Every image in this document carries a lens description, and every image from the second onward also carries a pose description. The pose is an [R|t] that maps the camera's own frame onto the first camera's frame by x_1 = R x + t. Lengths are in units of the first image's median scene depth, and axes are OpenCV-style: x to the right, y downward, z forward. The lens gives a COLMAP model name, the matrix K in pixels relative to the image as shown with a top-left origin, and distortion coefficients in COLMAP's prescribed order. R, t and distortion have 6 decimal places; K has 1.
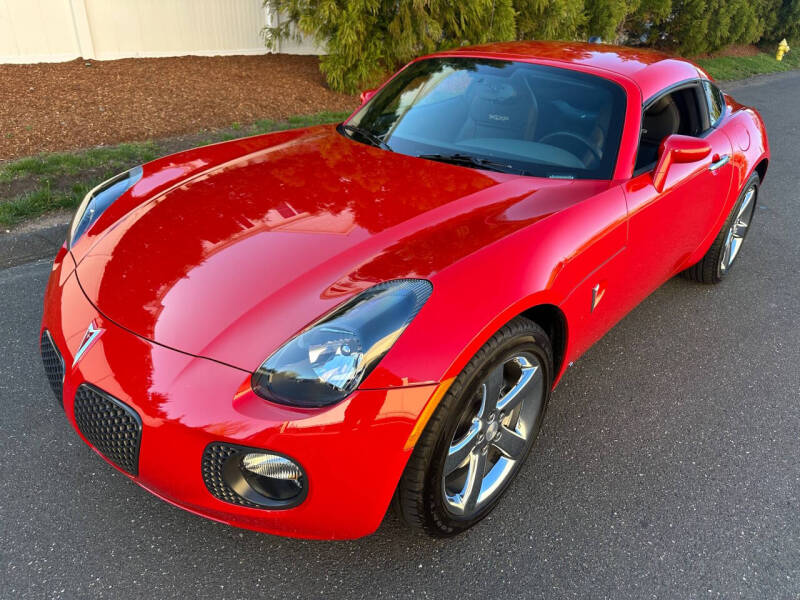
lens RADIAL K [[585.8, 0, 397.7], [0, 585.8, 311.9], [0, 0, 1]] dist [-0.002451, -0.005785]
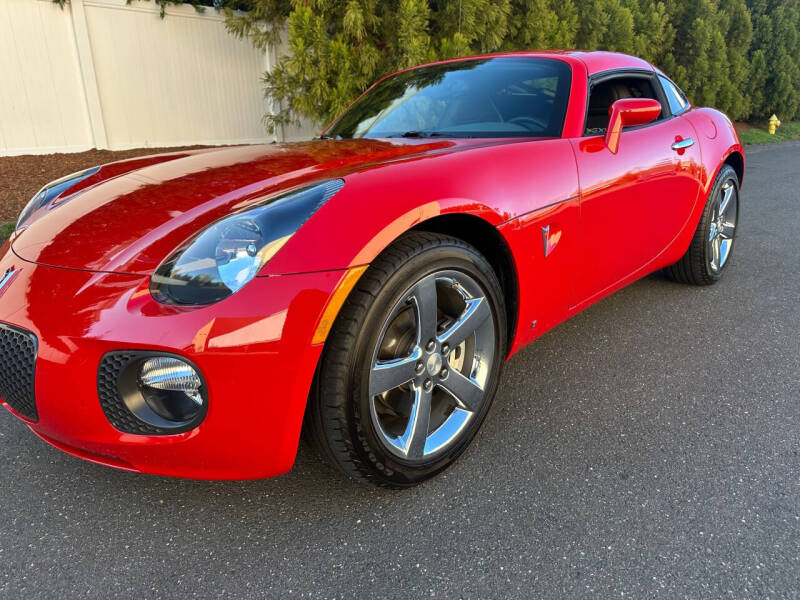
lens RADIAL K [[587.0, 0, 398.4], [0, 587.0, 299.3], [0, 0, 1]] dist [0.009140, -0.019725]
pose [[0.997787, -0.055209, -0.037050, 0.097388], [0.046756, 0.978809, -0.199368, 0.191029], [0.047271, 0.197195, 0.979224, 0.058512]]
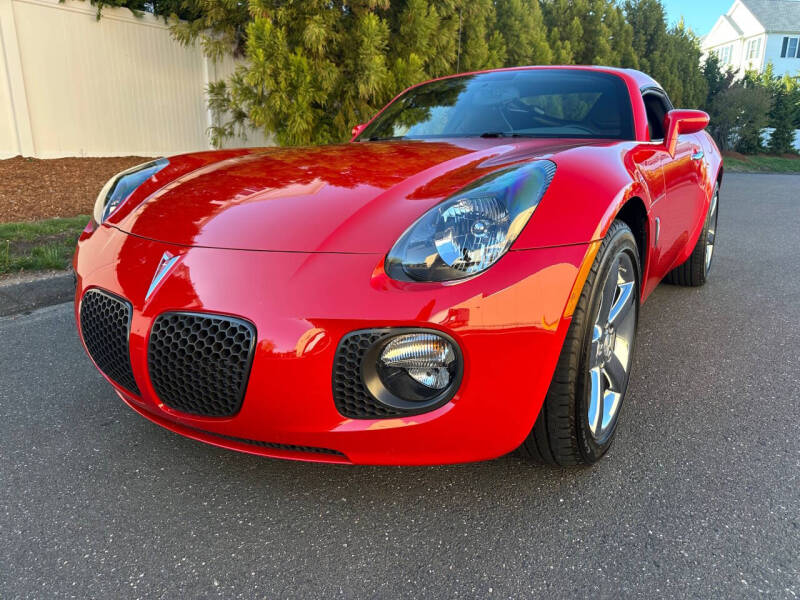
lens RADIAL K [[586.7, 0, 400.0], [0, 586.7, 300.0], [0, 0, 1]] dist [0.000418, -0.005859]
pose [[0.985754, -0.073929, 0.151072, -0.203922], [0.106871, 0.968897, -0.223197, 0.208299], [-0.129873, 0.236162, 0.962996, 0.079395]]
